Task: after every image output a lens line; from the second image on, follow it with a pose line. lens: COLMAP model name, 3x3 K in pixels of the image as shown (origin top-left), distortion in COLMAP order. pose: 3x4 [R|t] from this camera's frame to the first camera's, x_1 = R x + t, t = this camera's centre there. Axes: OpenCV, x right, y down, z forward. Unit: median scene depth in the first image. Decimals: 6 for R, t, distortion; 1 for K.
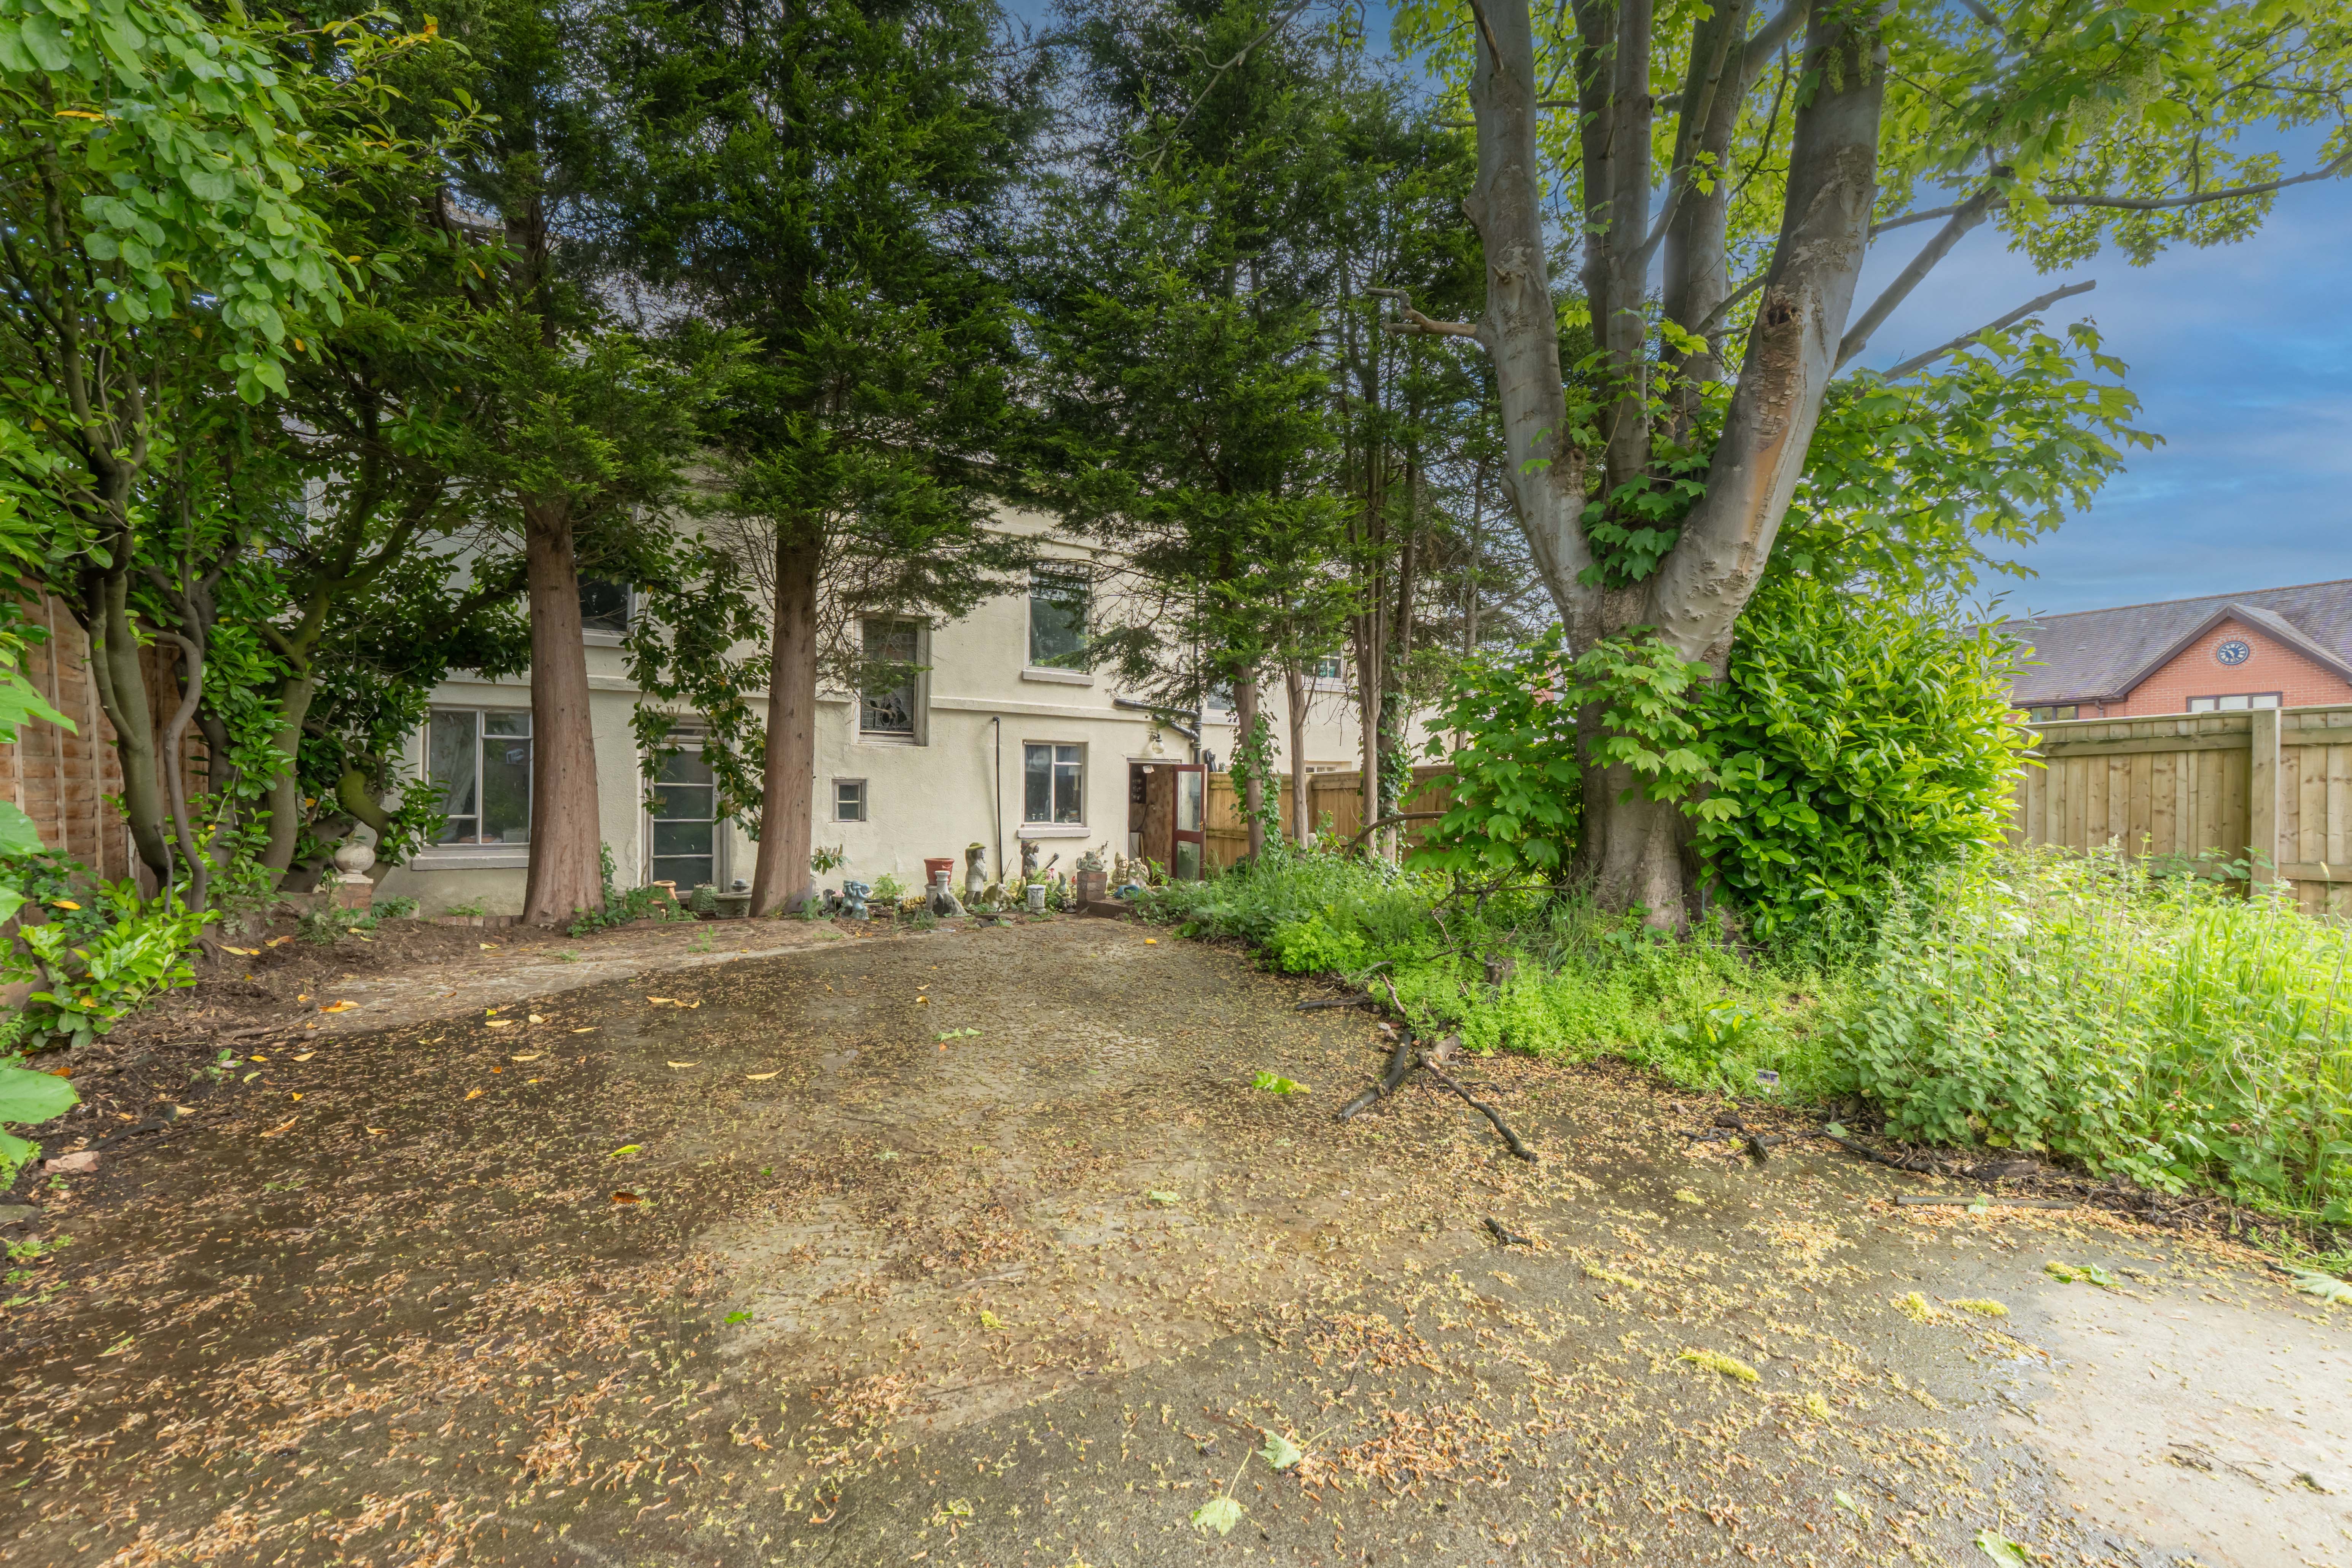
lens RADIAL K [[1017.3, 0, 1176.0], [0, 1017.3, 784.0], [0, 0, 1]] dist [0.000639, -0.000023]
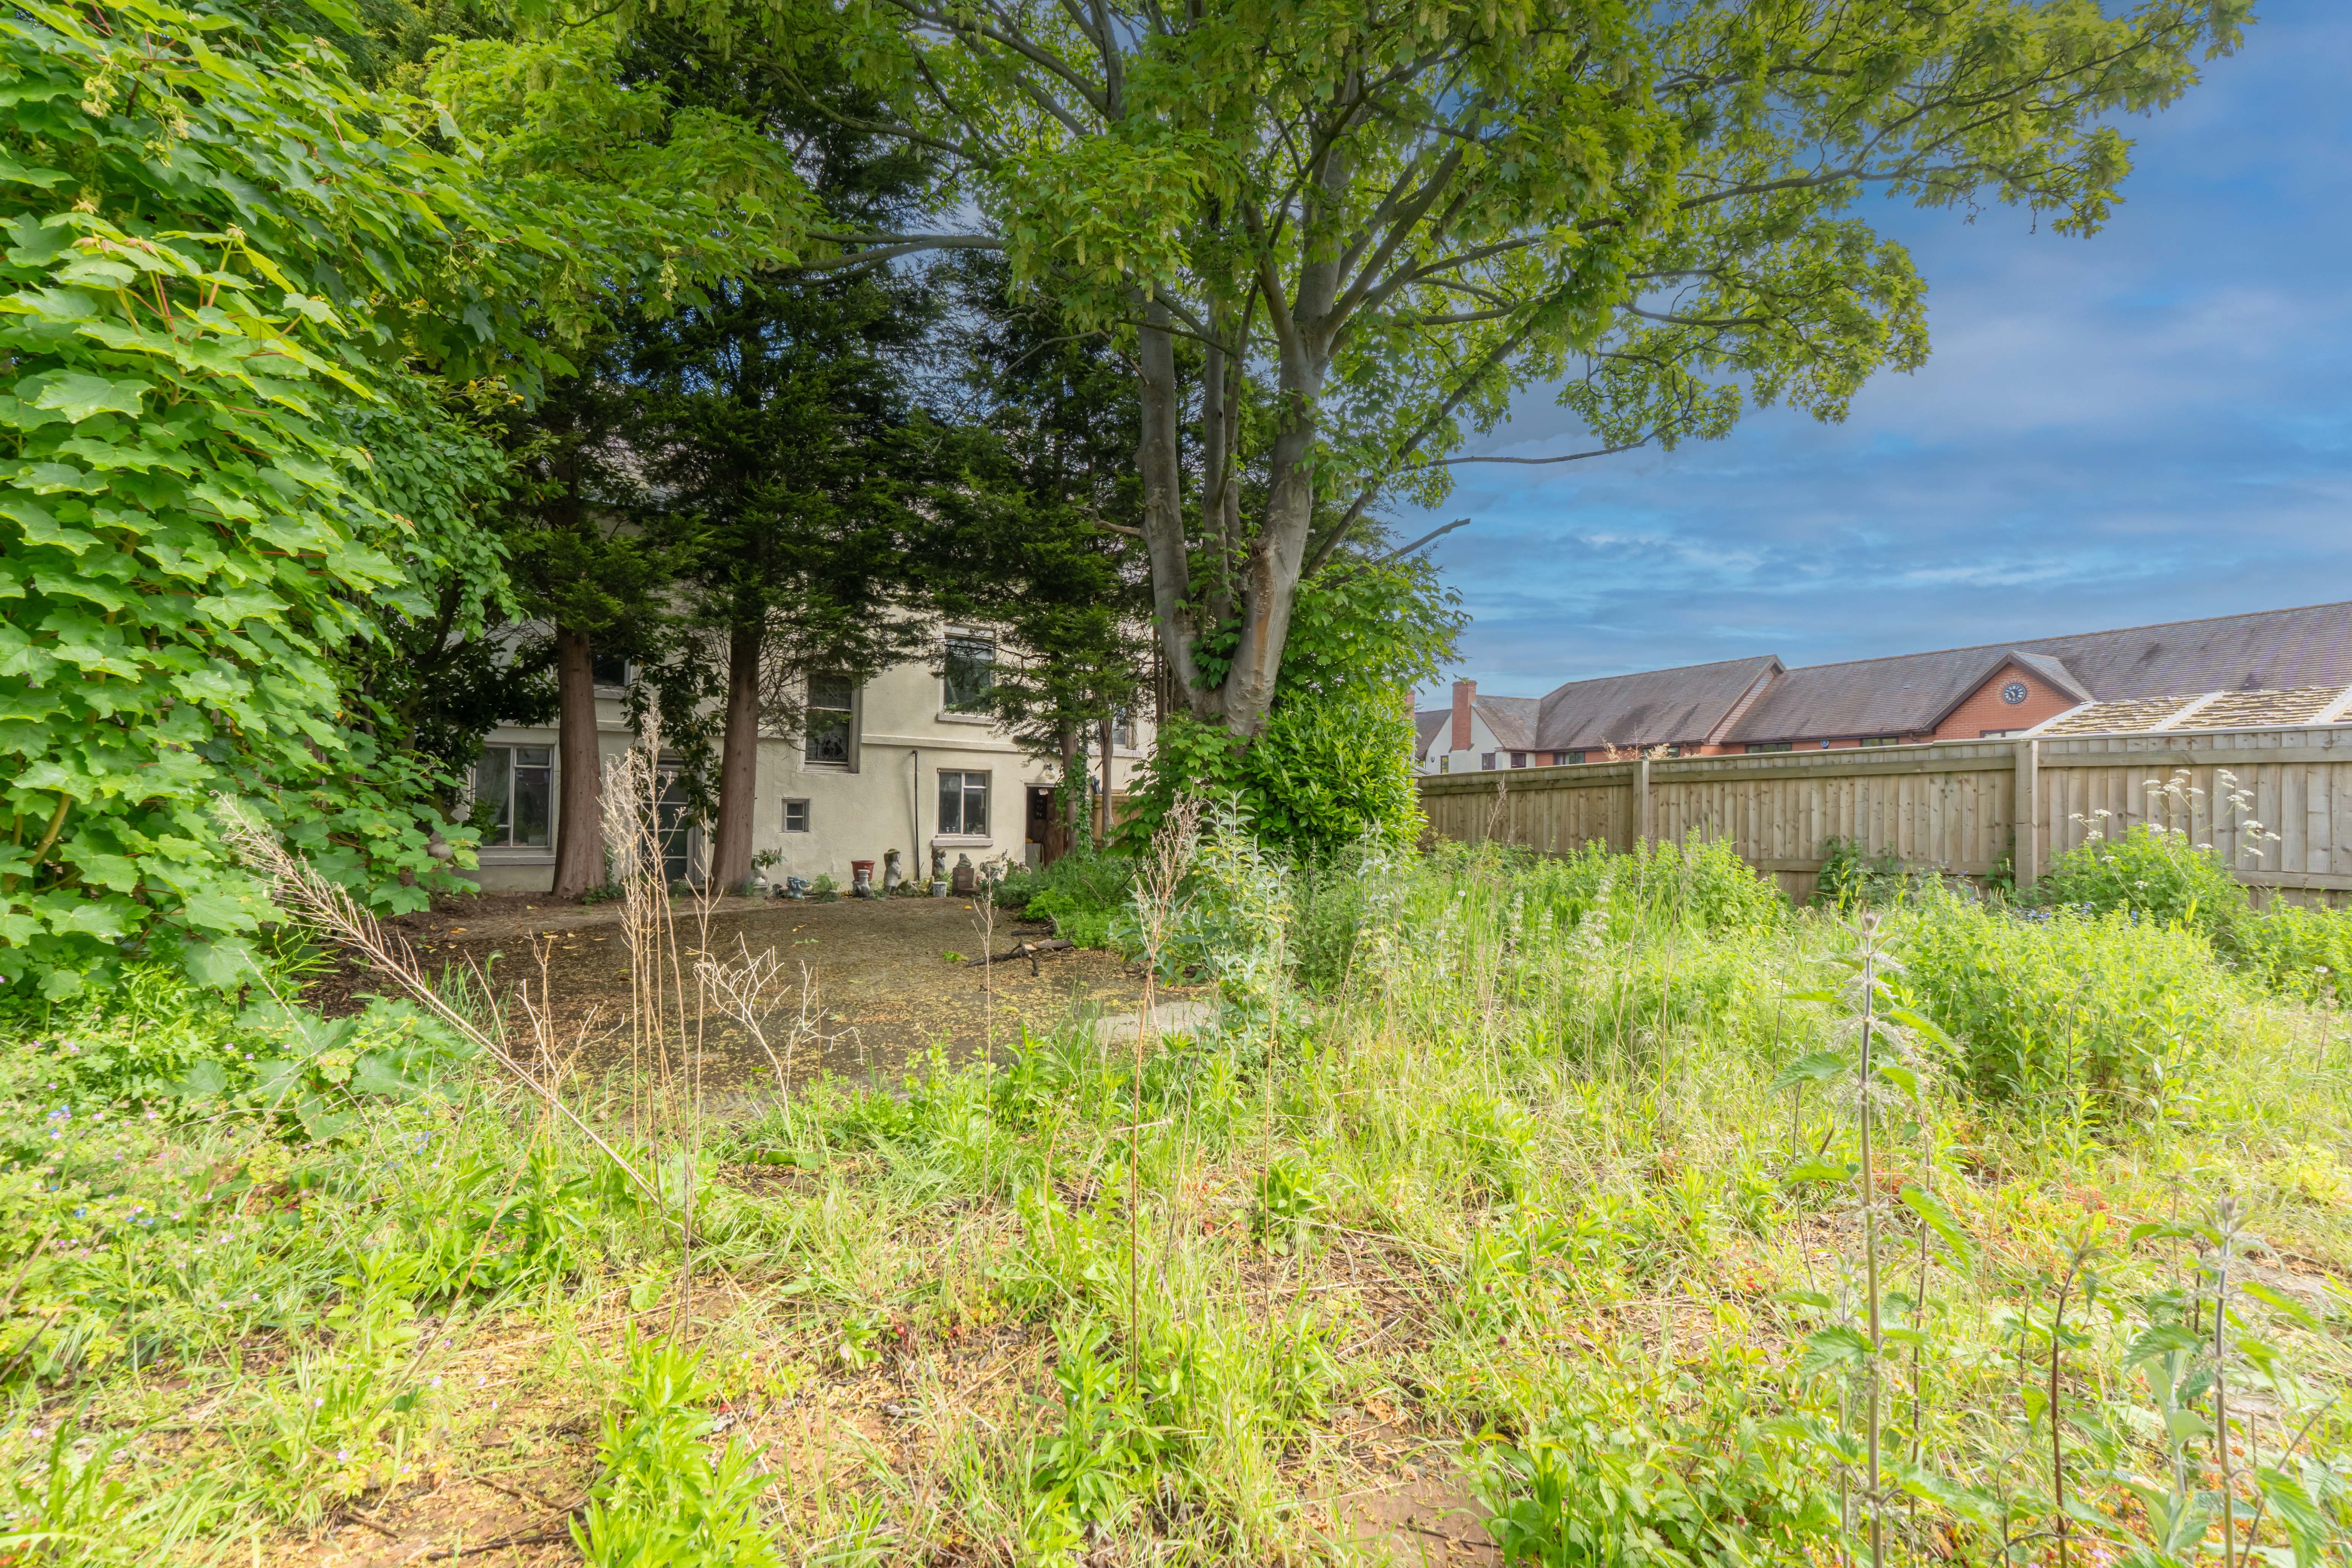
lens RADIAL K [[1017.3, 0, 1176.0], [0, 1017.3, 784.0], [0, 0, 1]] dist [0.000639, -0.000023]
pose [[0.999968, 0.003970, 0.006922, 0.168826], [-0.003835, 0.999806, -0.019328, -0.000734], [-0.006997, 0.019301, 0.999789, -0.323942]]
